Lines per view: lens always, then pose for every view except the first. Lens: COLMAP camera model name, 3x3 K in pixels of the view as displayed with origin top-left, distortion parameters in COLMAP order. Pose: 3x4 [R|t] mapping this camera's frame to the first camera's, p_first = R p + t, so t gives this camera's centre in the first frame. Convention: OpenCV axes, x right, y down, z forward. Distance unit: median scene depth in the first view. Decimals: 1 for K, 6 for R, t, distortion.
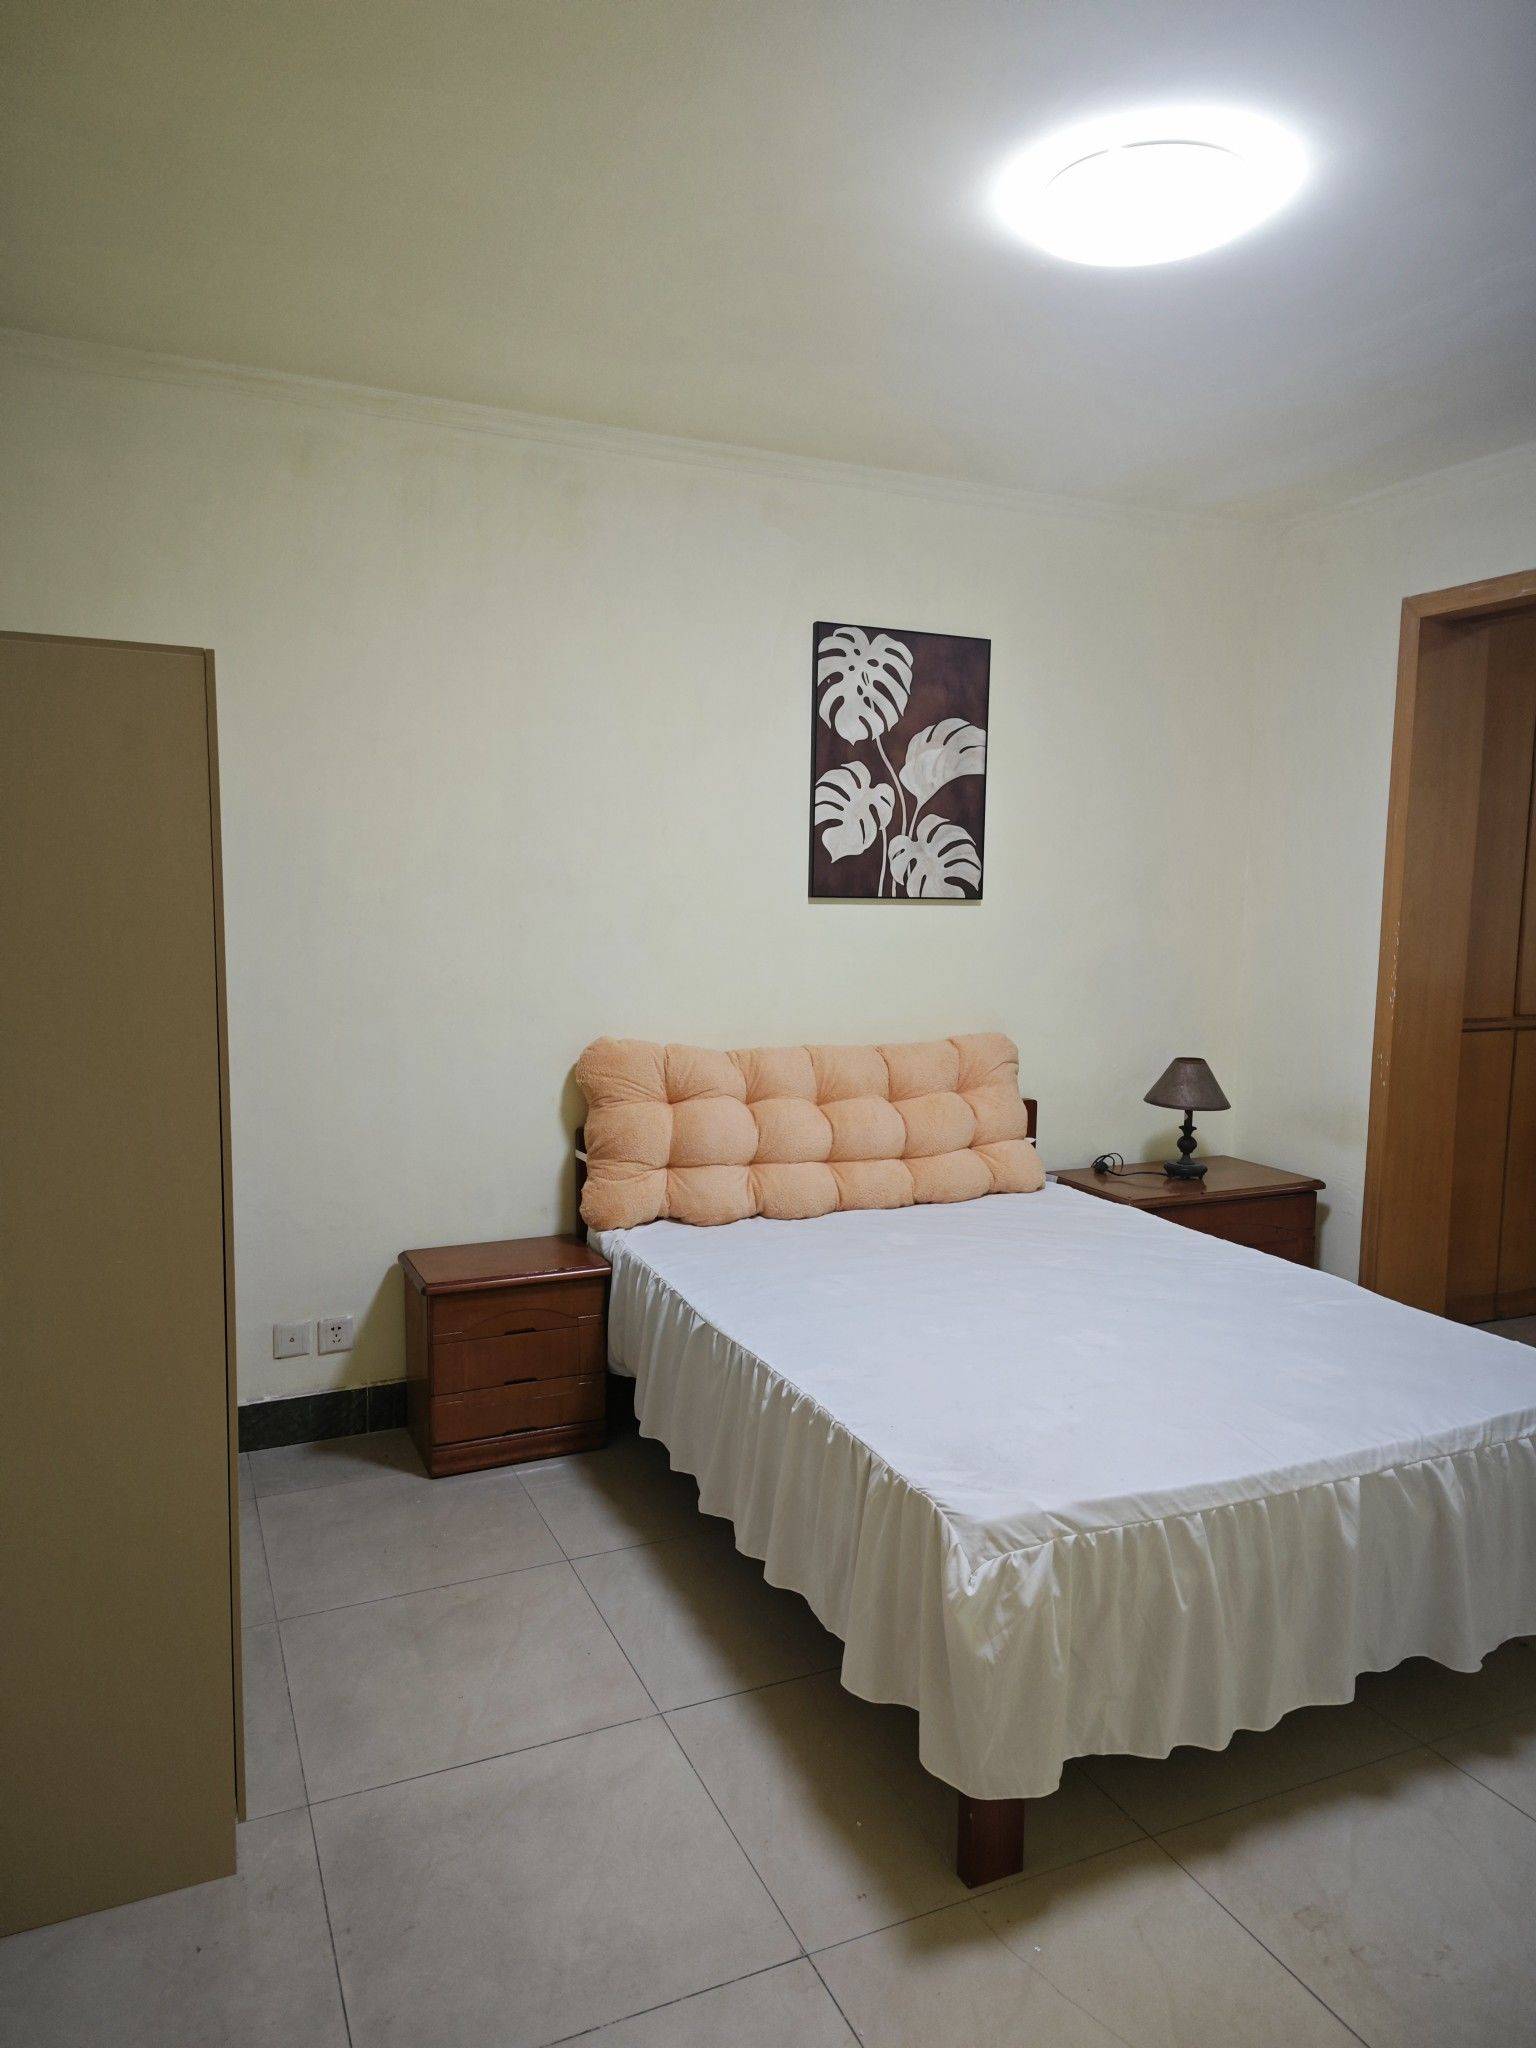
lens RADIAL K [[1359.8, 0, 764.0], [0, 1359.8, 1024.4], [0, 0, 1]] dist [0.038788, 0.004471]
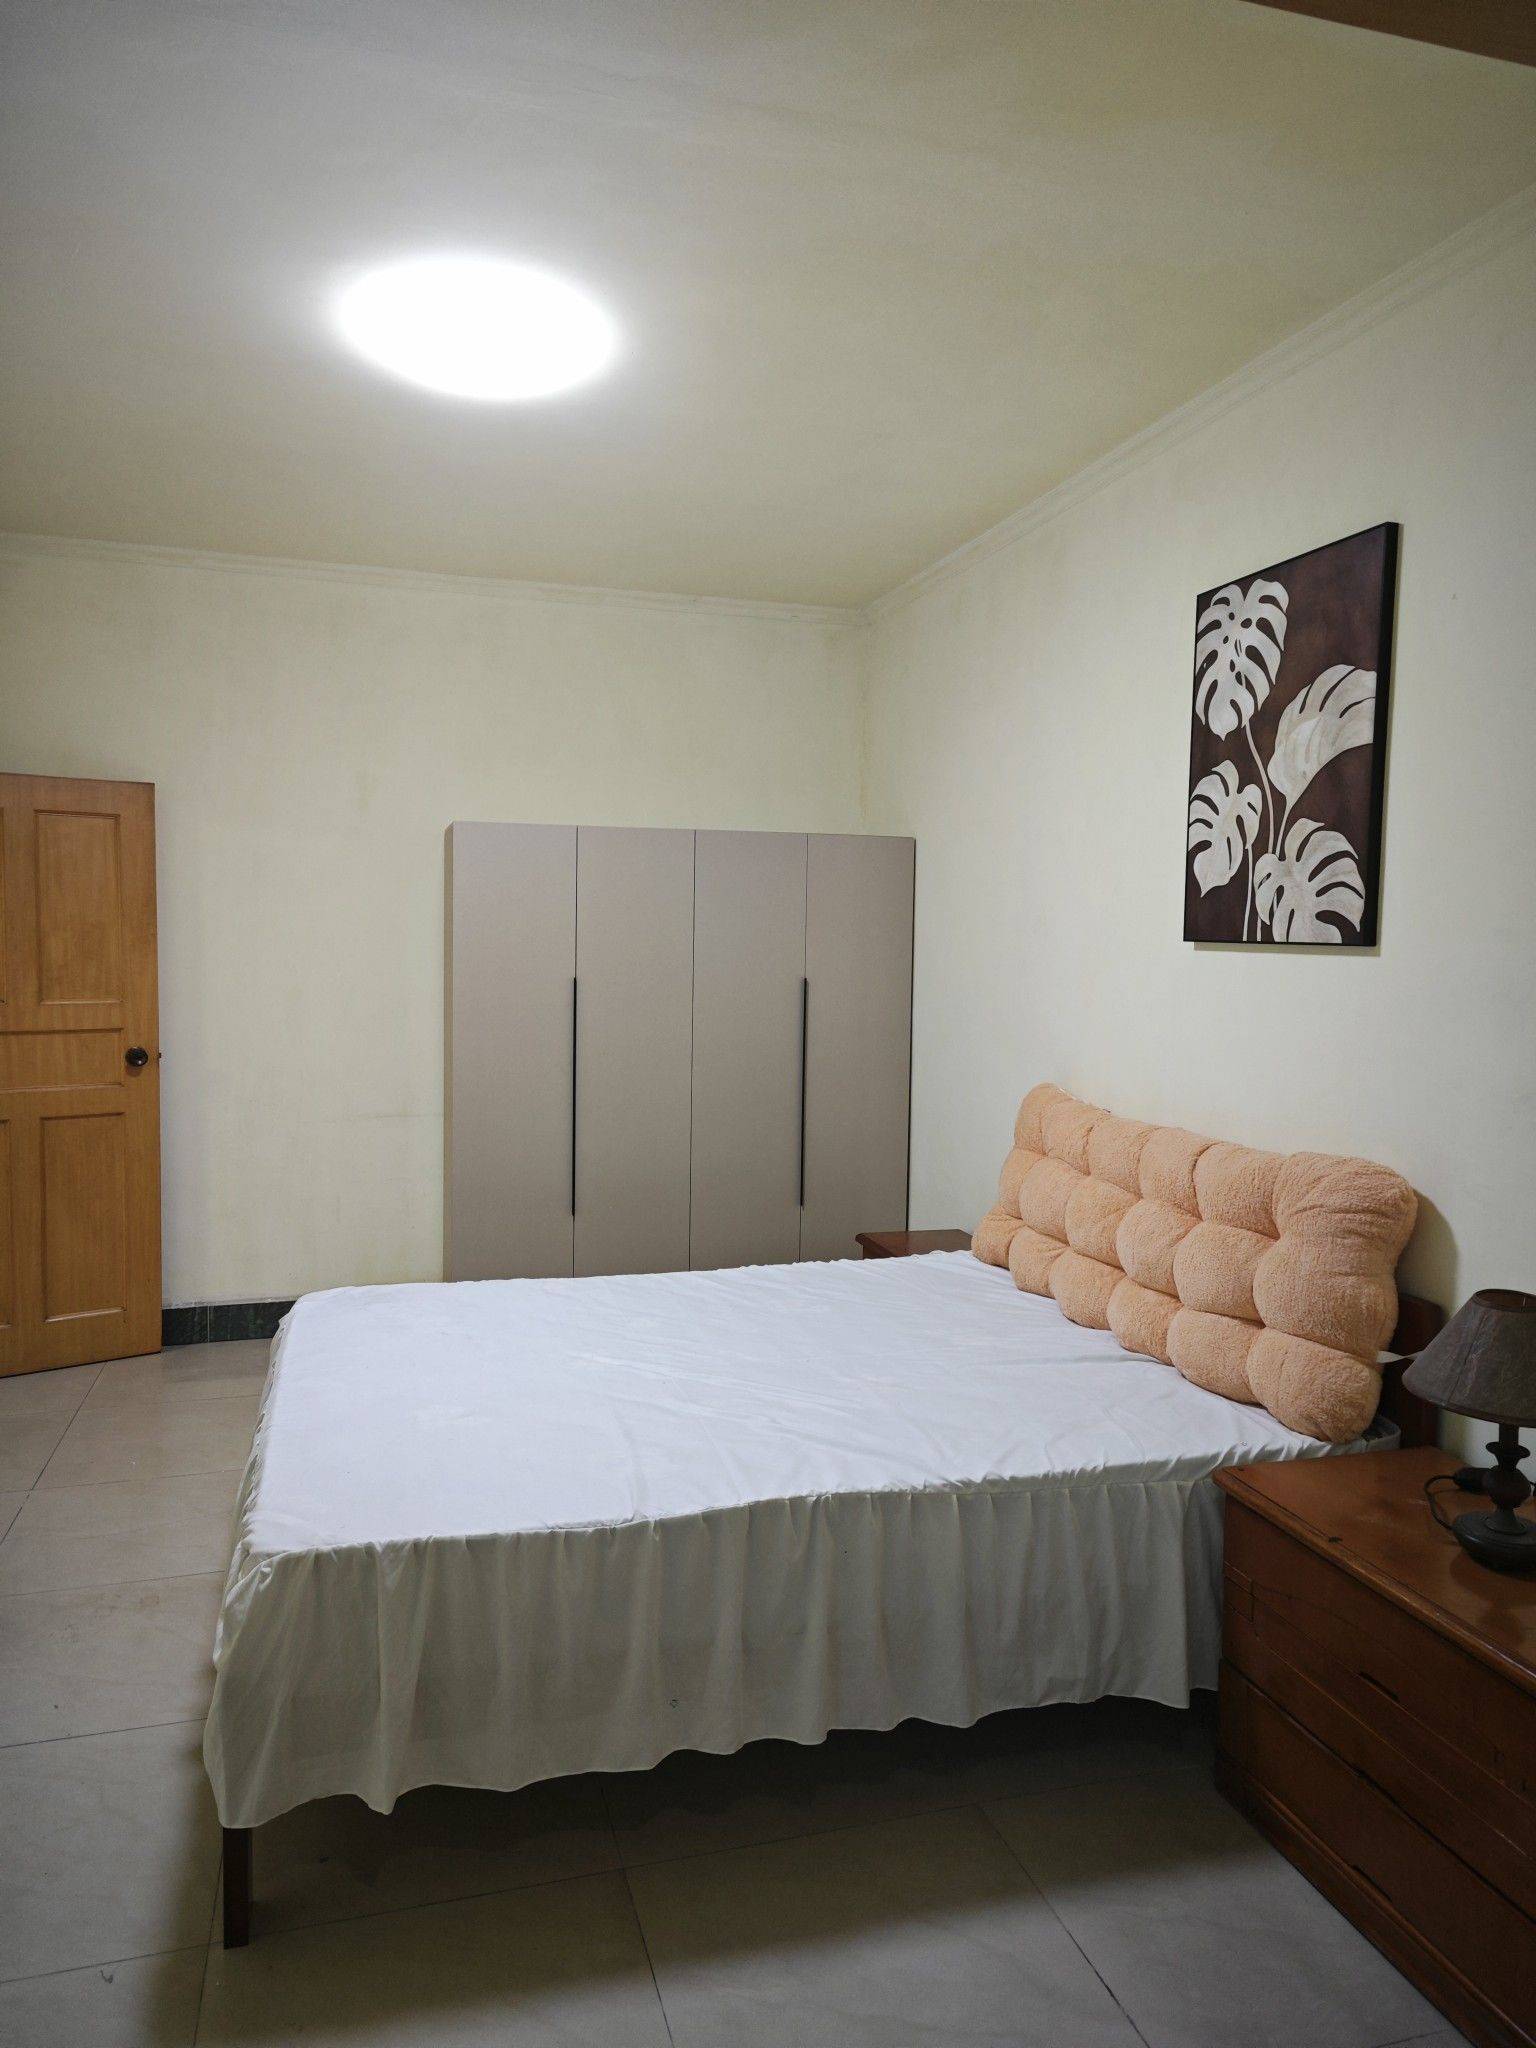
lens RADIAL K [[1359.8, 0, 763.2], [0, 1359.8, 1023.8], [0, 0, 1]] dist [0.038788, 0.004471]
pose [[-0.131891, 0.048077, -0.990098, 0.839518], [-0.127930, 0.989645, 0.065096, -0.065370], [0.982974, 0.135249, -0.124375, 0.849353]]
